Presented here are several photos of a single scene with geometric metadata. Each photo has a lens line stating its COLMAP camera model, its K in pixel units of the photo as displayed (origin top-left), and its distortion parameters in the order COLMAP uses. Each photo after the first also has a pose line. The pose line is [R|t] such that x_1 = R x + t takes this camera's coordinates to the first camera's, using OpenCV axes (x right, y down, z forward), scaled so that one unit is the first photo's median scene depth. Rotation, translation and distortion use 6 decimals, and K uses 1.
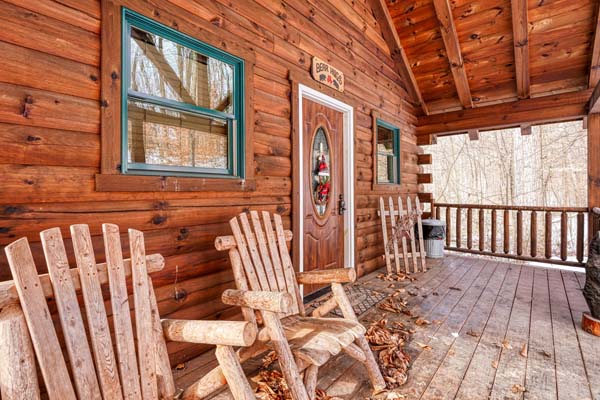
lens RADIAL K [[282.0, 0, 301.7], [0, 282.0, 193.3], [0, 0, 1]] dist [0.000051, 0.000573]
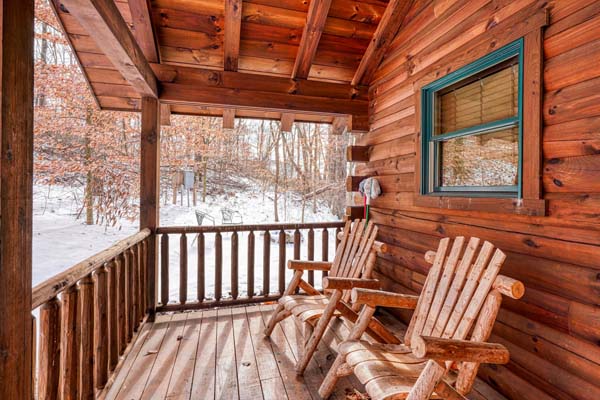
lens RADIAL K [[282.0, 0, 301.7], [0, 282.0, 193.3], [0, 0, 1]] dist [0.000051, 0.000573]
pose [[-0.541465, 0.009414, -0.840670, 0.794950], [-0.008057, 0.999833, 0.016386, -0.077931], [0.840684, 0.015645, -0.541299, 0.996817]]
